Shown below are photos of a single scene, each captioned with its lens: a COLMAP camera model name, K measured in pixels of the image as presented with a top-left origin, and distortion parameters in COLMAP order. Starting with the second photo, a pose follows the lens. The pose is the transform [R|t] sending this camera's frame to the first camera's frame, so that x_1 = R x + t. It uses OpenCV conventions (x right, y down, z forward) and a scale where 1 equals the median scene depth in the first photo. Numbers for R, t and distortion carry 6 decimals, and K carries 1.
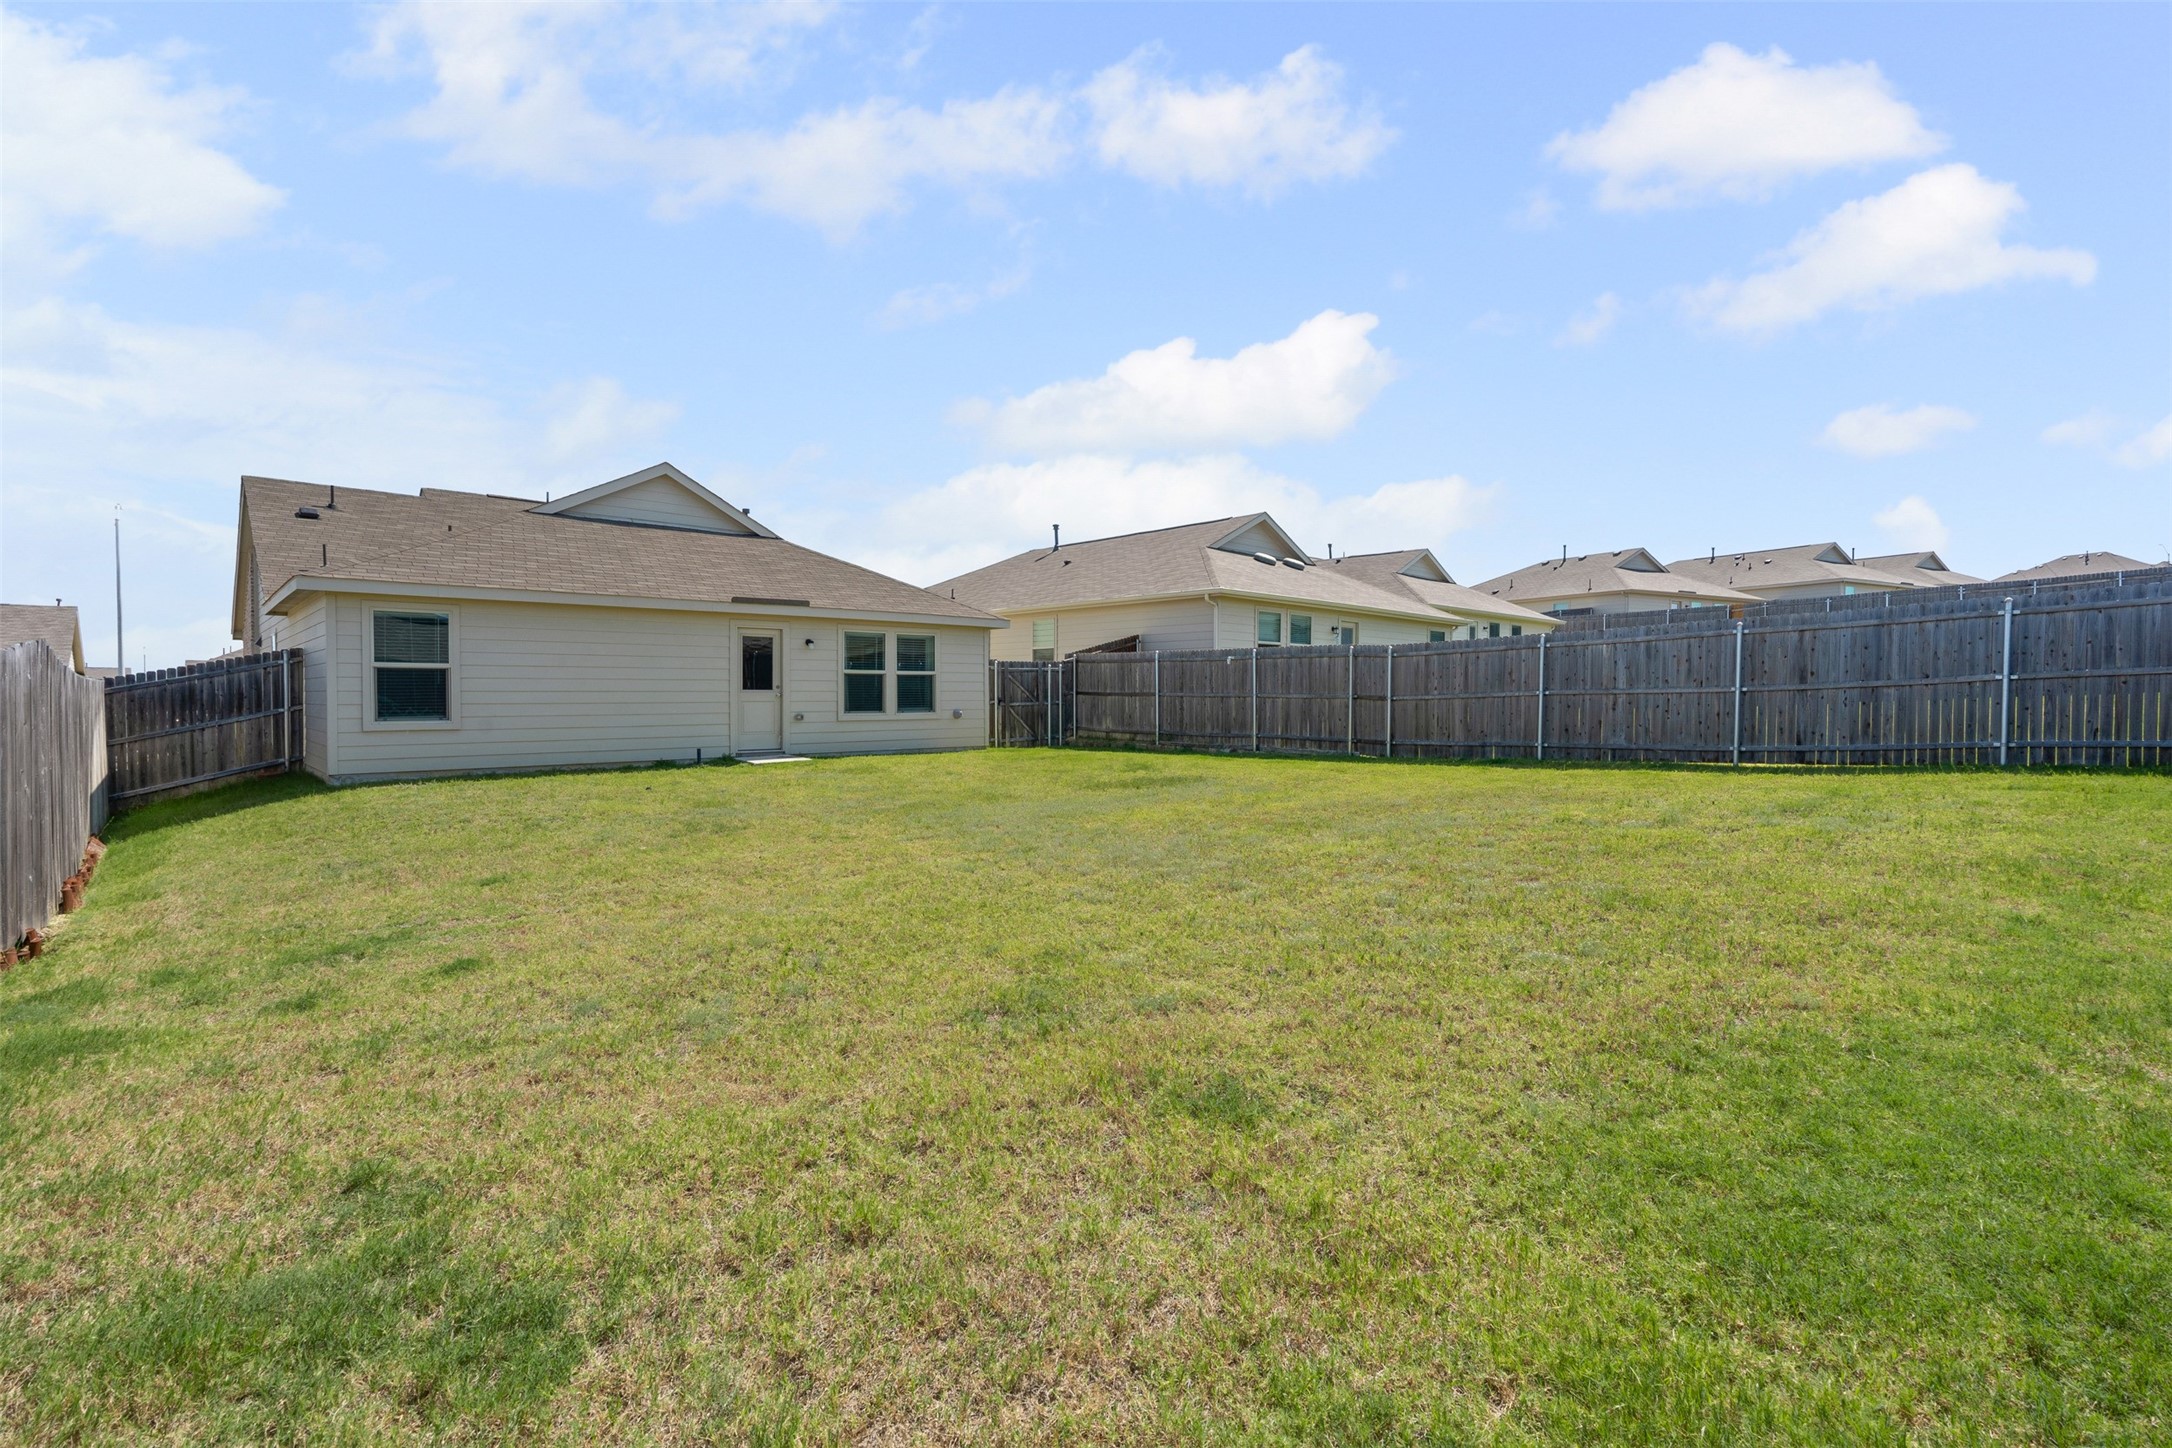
lens RADIAL K [[1025.6, 0, 1084.3], [0, 1025.6, 697.9], [0, 0, 1]] dist [0.015857, 0.000402]
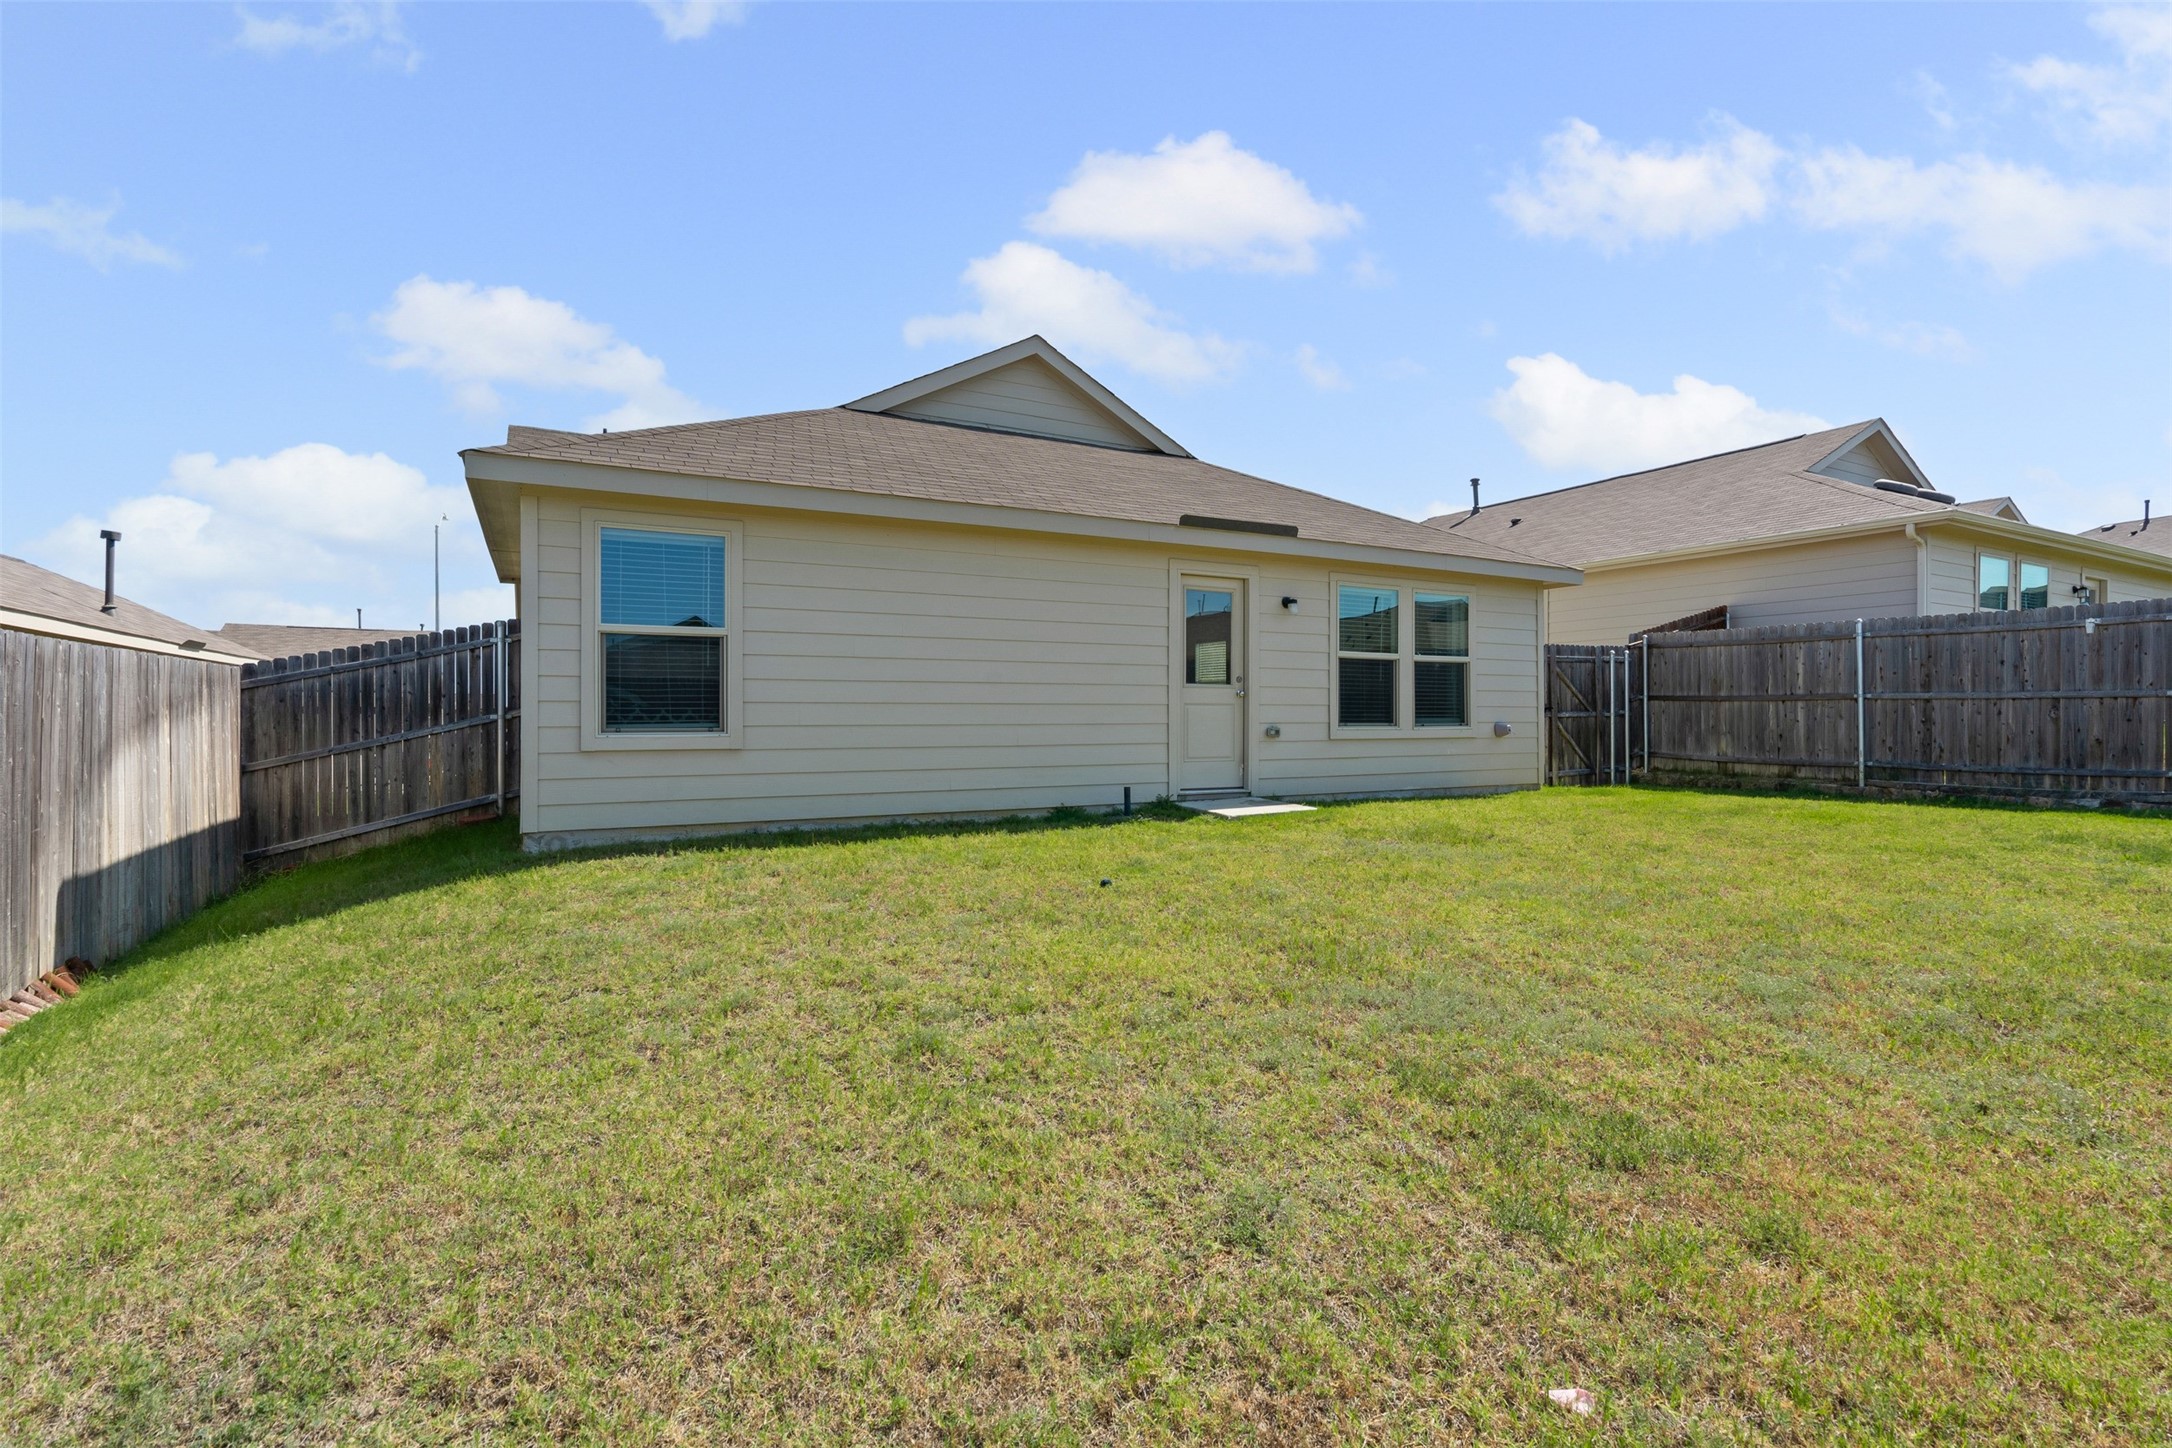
lens RADIAL K [[1012.3, 0, 1086.0], [0, 1012.3, 724.0], [0, 0, 1]] dist [0.005649, 0.000293]
pose [[0.973062, -0.000076, -0.230541, -0.245336], [0.000081, 1.000000, 0.000012, 0.013759], [0.230541, -0.000030, 0.973063, 0.418434]]
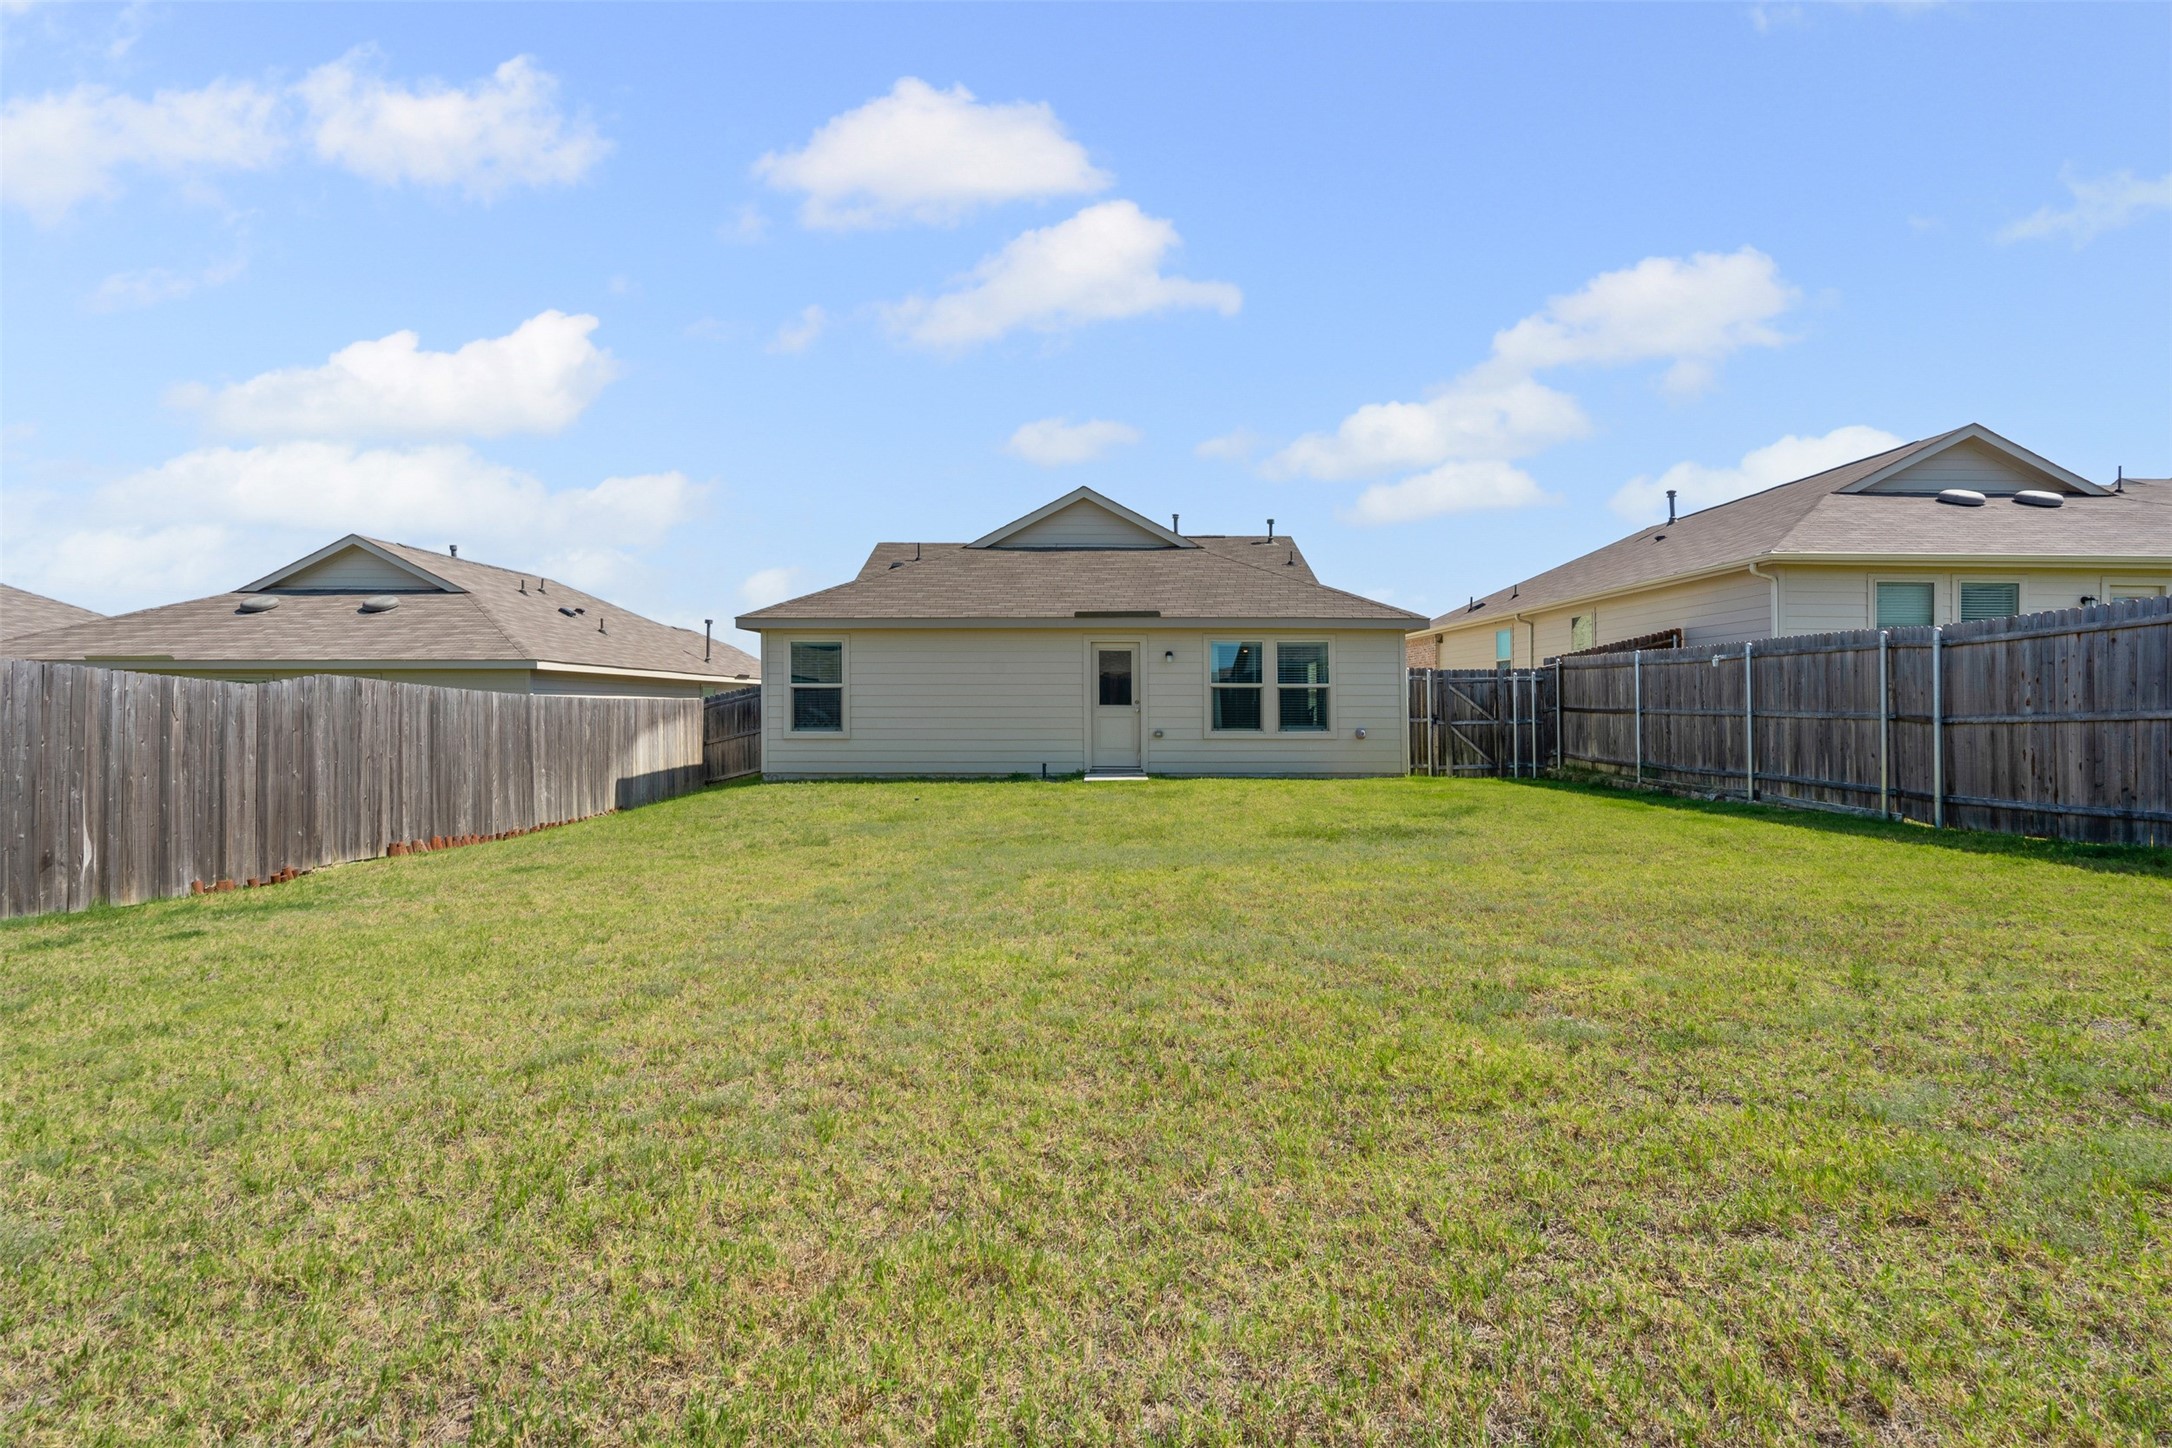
lens RADIAL K [[1012.3, 0, 1086.0], [0, 1012.3, 724.0], [0, 0, 1]] dist [0.005649, 0.000293]
pose [[0.741373, 0.012330, -0.670980, 0.297231], [-0.004875, 0.999904, 0.012987, -0.002346], [0.671076, -0.006357, 0.741362, 0.256126]]
